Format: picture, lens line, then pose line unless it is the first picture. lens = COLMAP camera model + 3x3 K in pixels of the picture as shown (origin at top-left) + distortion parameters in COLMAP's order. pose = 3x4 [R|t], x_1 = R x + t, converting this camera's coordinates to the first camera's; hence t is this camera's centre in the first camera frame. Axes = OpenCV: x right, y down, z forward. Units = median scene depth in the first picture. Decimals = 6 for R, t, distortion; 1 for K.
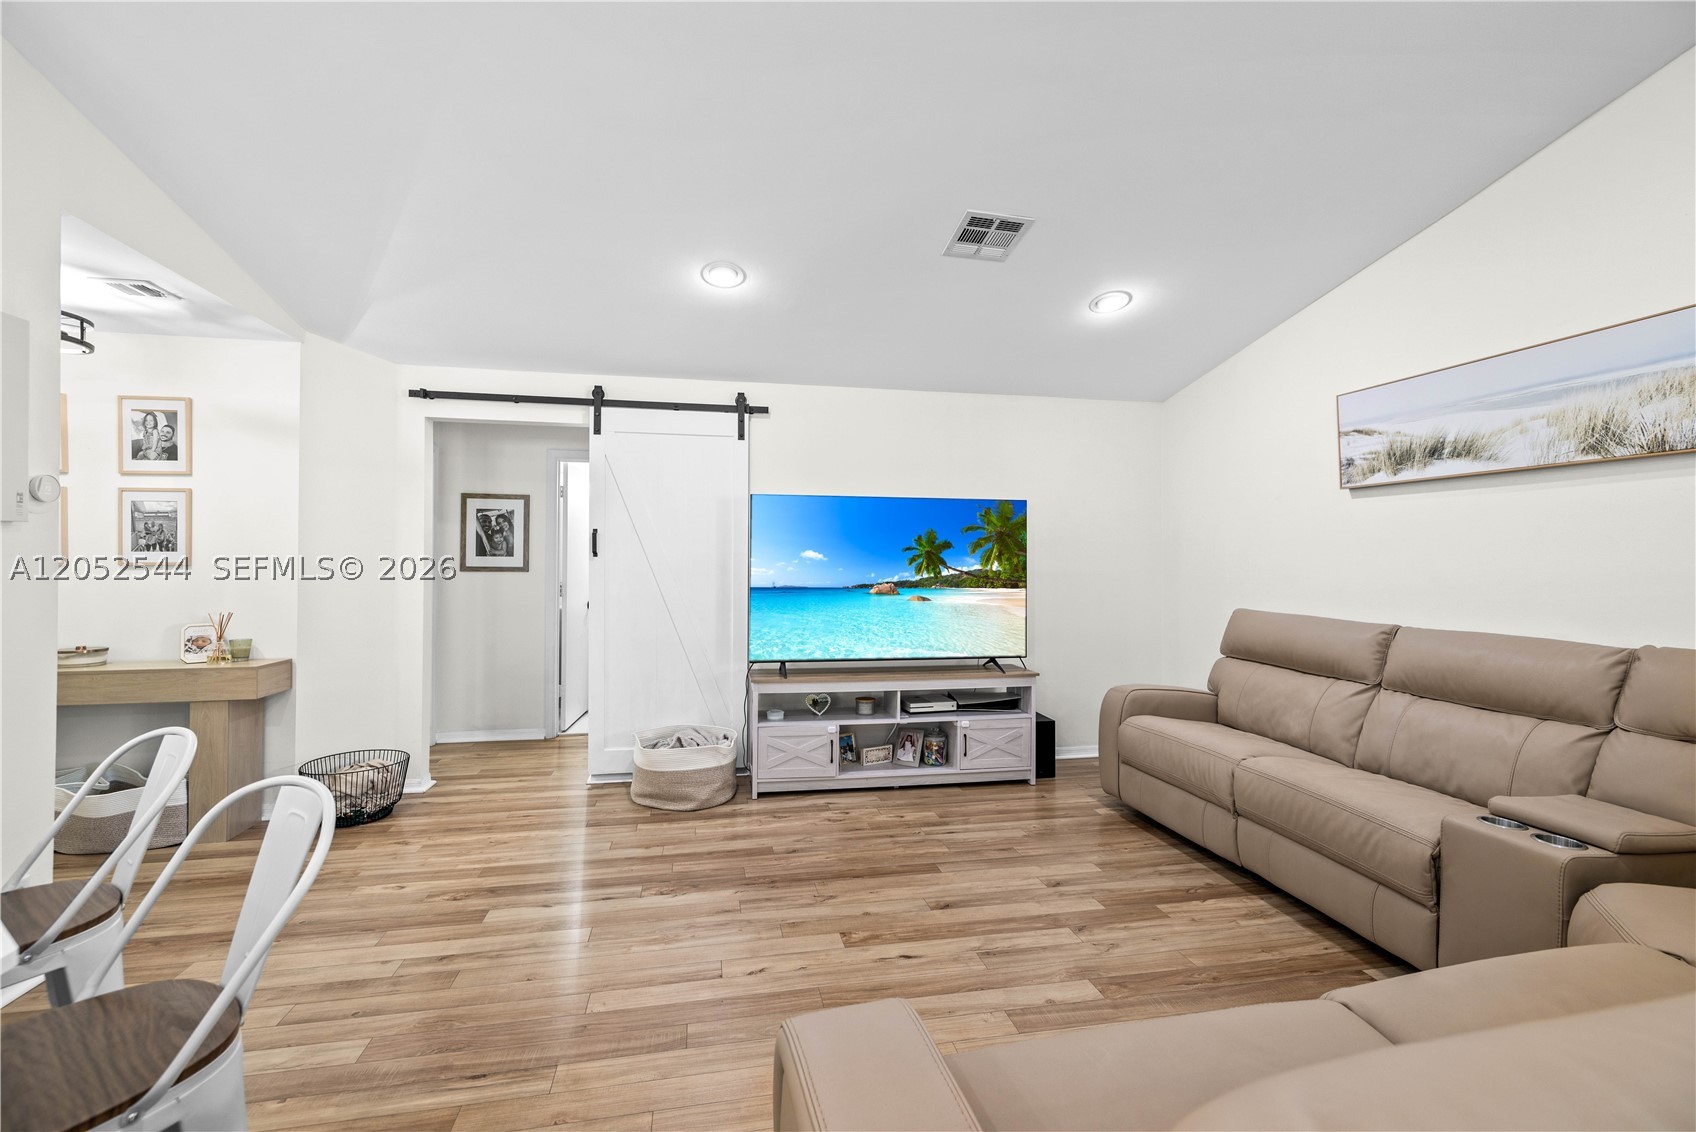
lens RADIAL K [[716.0, 0, 838.7], [0, 716.0, 556.6], [0, 0, 1]] dist [0.000144, -0.000156]
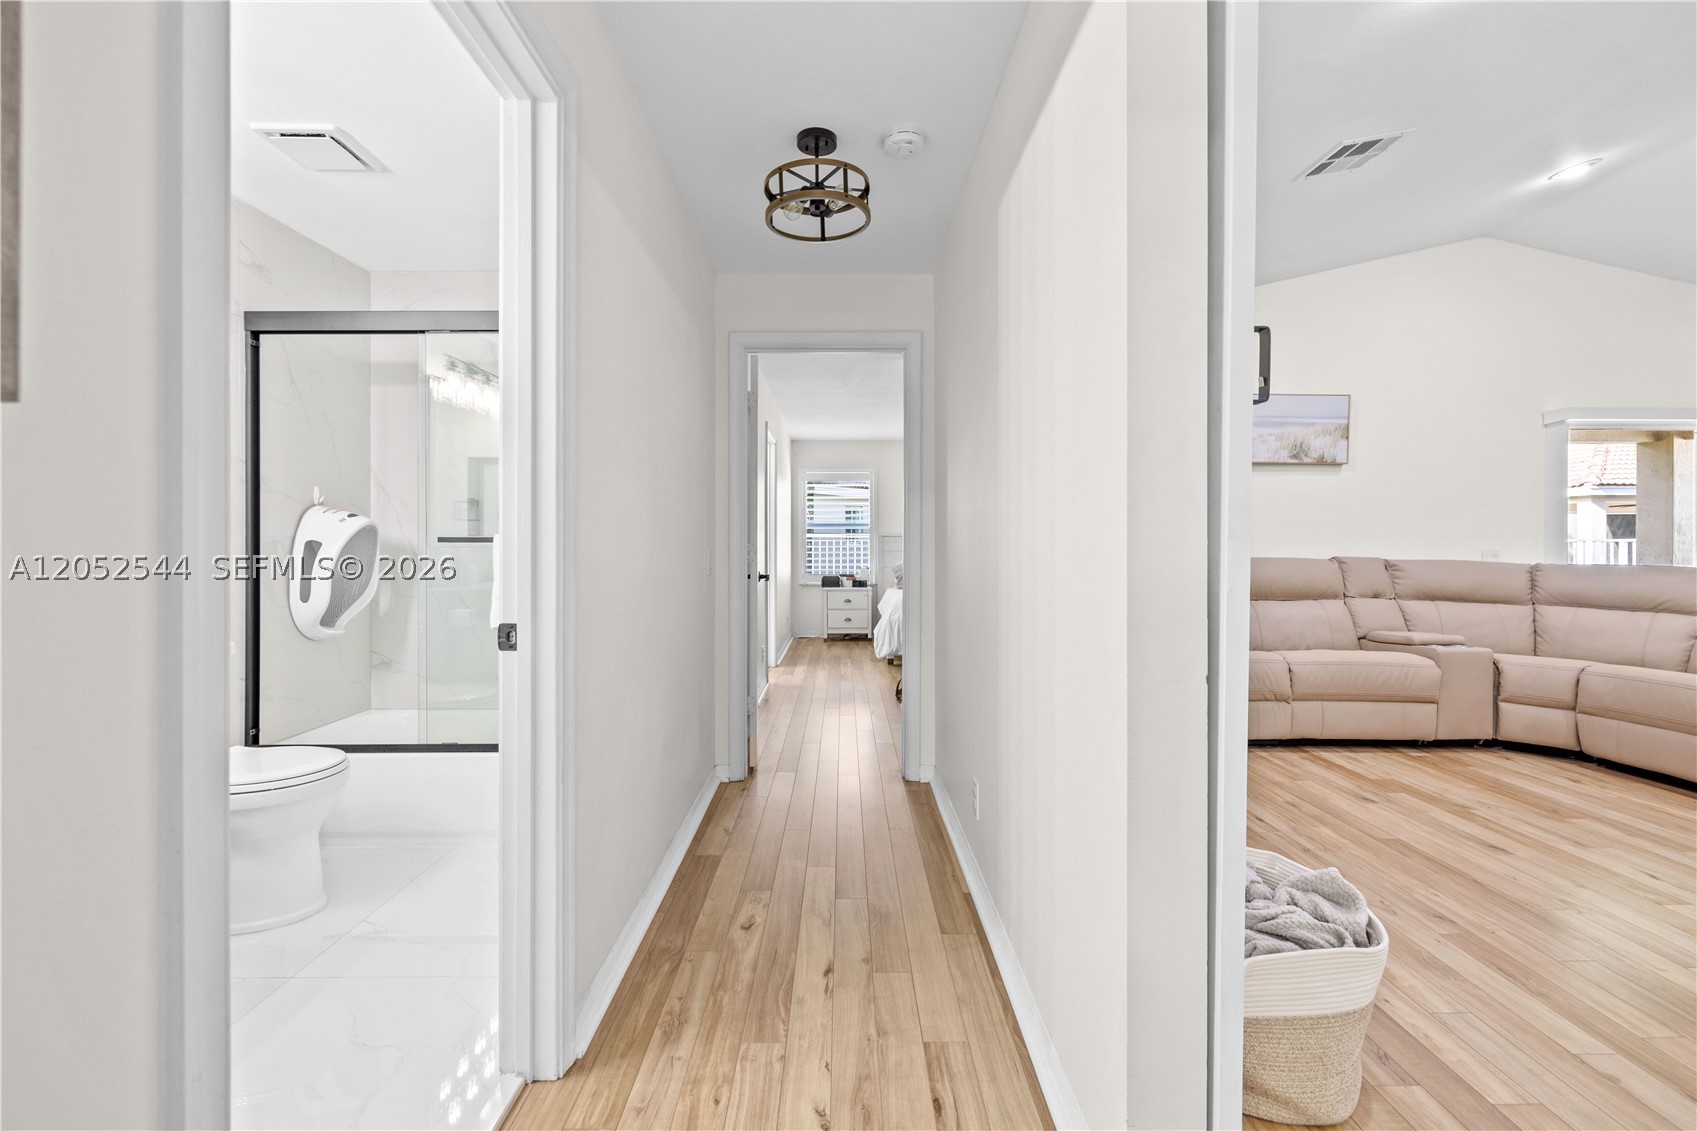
lens RADIAL K [[725.3, 0, 846.5], [0, 725.3, 543.8], [0, 0, 1]] dist [0.000243, 0.000353]
pose [[0.181790, -0.006297, 0.983317, -0.760235], [-0.011907, 0.999892, 0.008604, 0.056353], [-0.983265, -0.013272, 0.181696, 1.304942]]
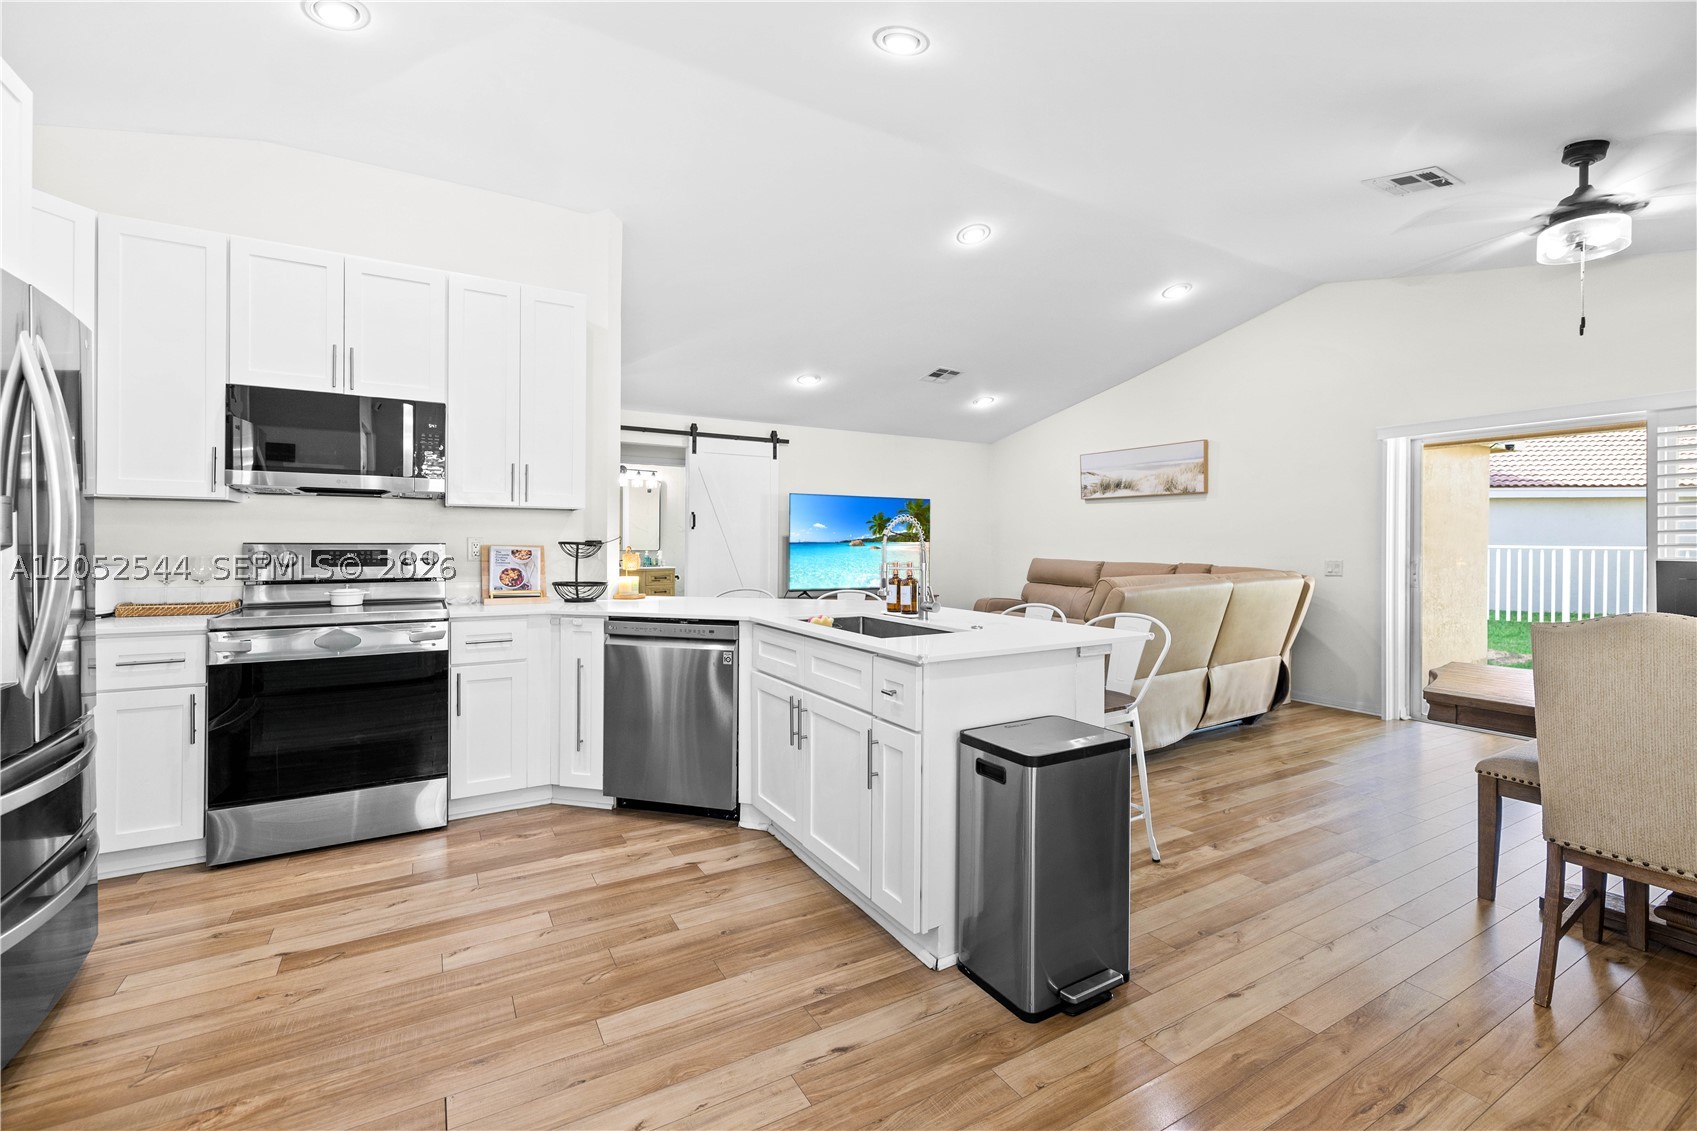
lens RADIAL K [[725.3, 0, 846.5], [0, 725.3, 543.8], [0, 0, 1]] dist [0.000243, 0.000353]
pose [[0.944110, 0.000794, 0.329629, -0.657485], [-0.004652, 0.999930, 0.010915, 0.016409], [-0.329597, -0.011839, 0.944047, -0.792088]]
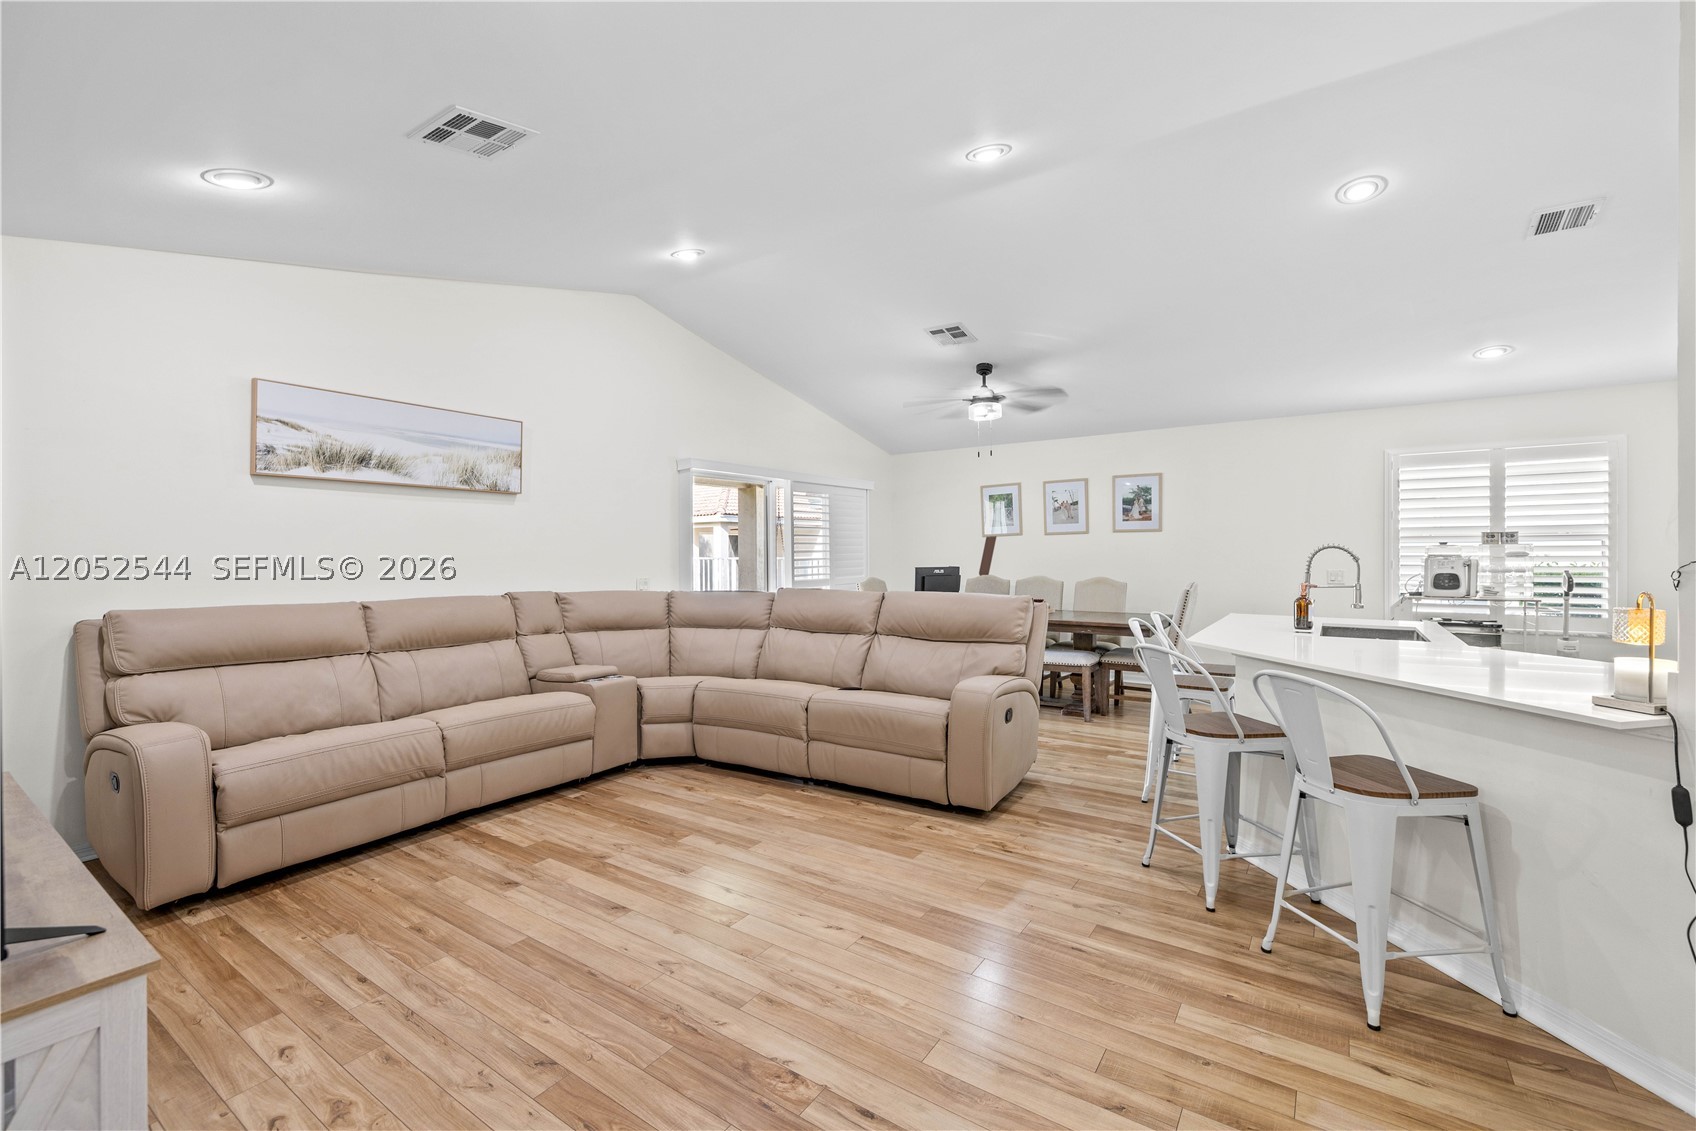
lens RADIAL K [[722.2, 0, 841.6], [0, 722.2, 559.8], [0, 0, 1]] dist [0.000752, -0.000193]
pose [[-0.699073, -0.009552, 0.714987, -0.572554], [-0.005923, 0.999954, 0.007568, 0.011121], [-0.715026, 0.001056, -0.699097, 1.120356]]
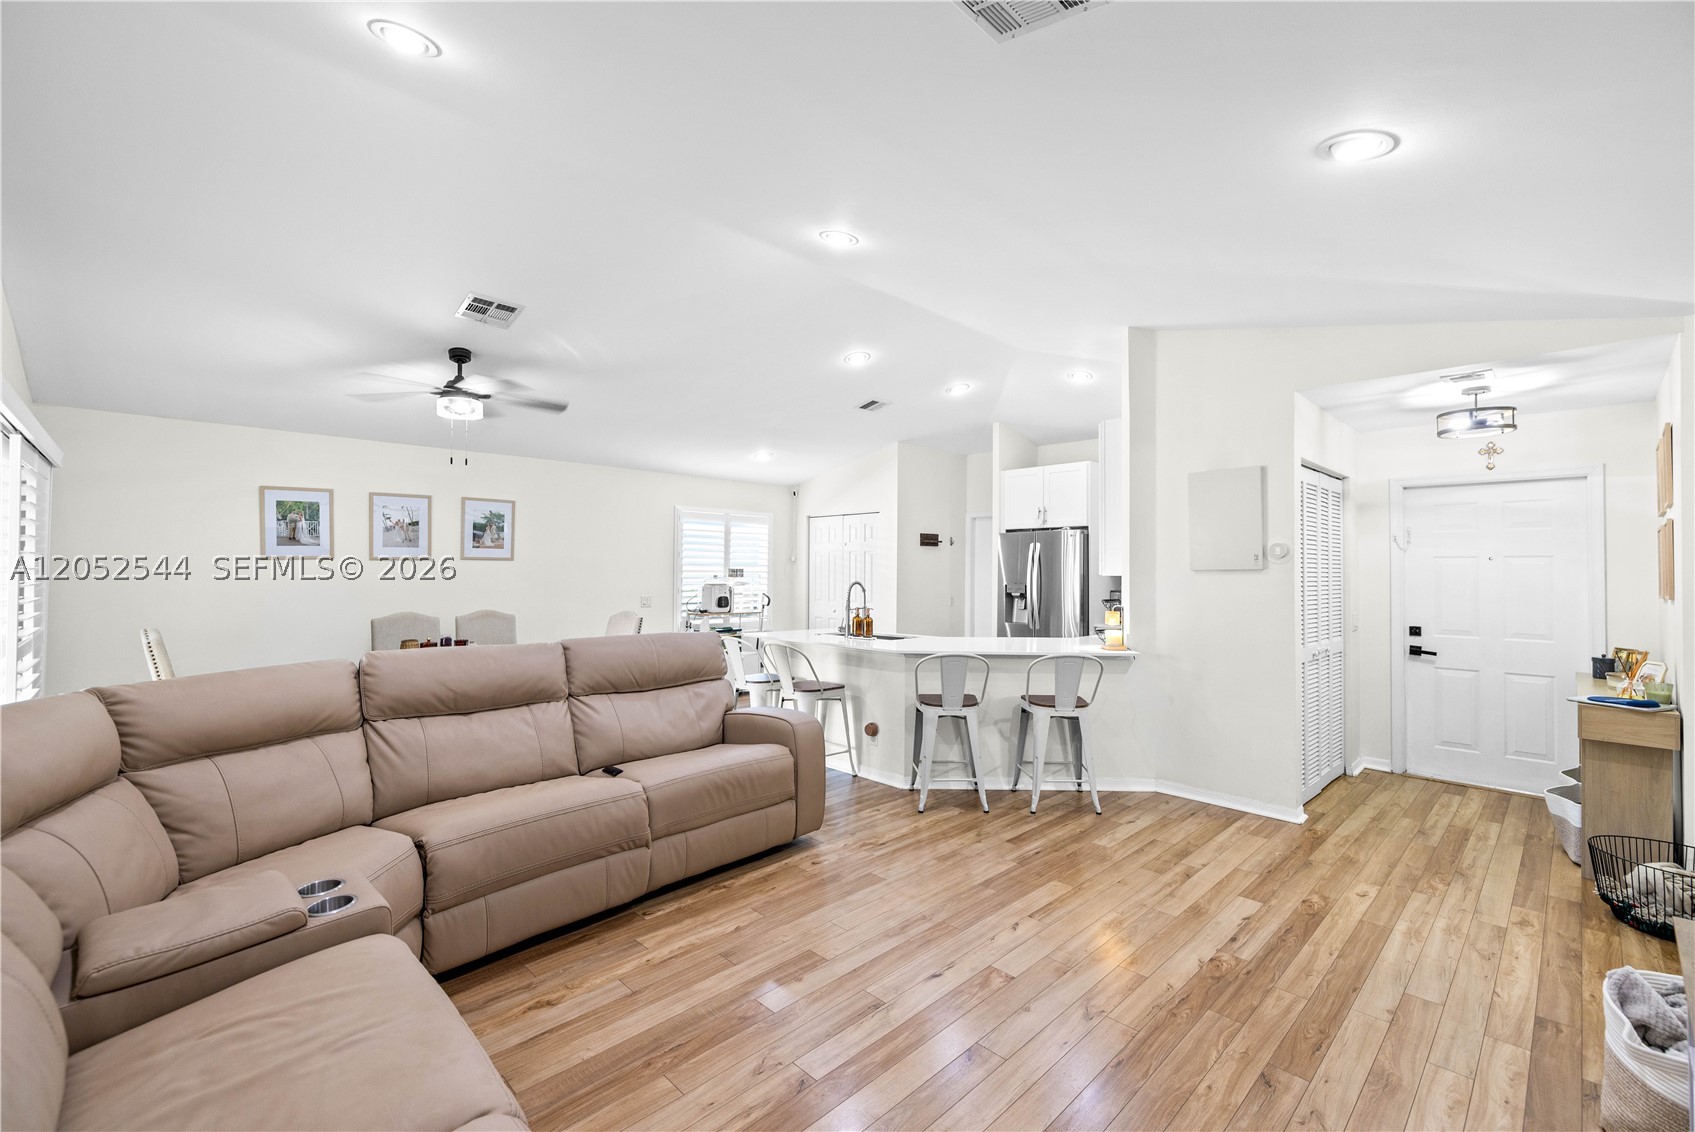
lens RADIAL K [[721.8, 0, 841.1], [0, 721.8, 560.3], [0, 0, 1]] dist [0.000752, -0.000193]
pose [[-0.837608, -0.018941, -0.545943, 0.526775], [-0.004797, 0.999615, -0.027321, -0.008340], [0.546250, -0.020266, -0.837377, 1.206794]]
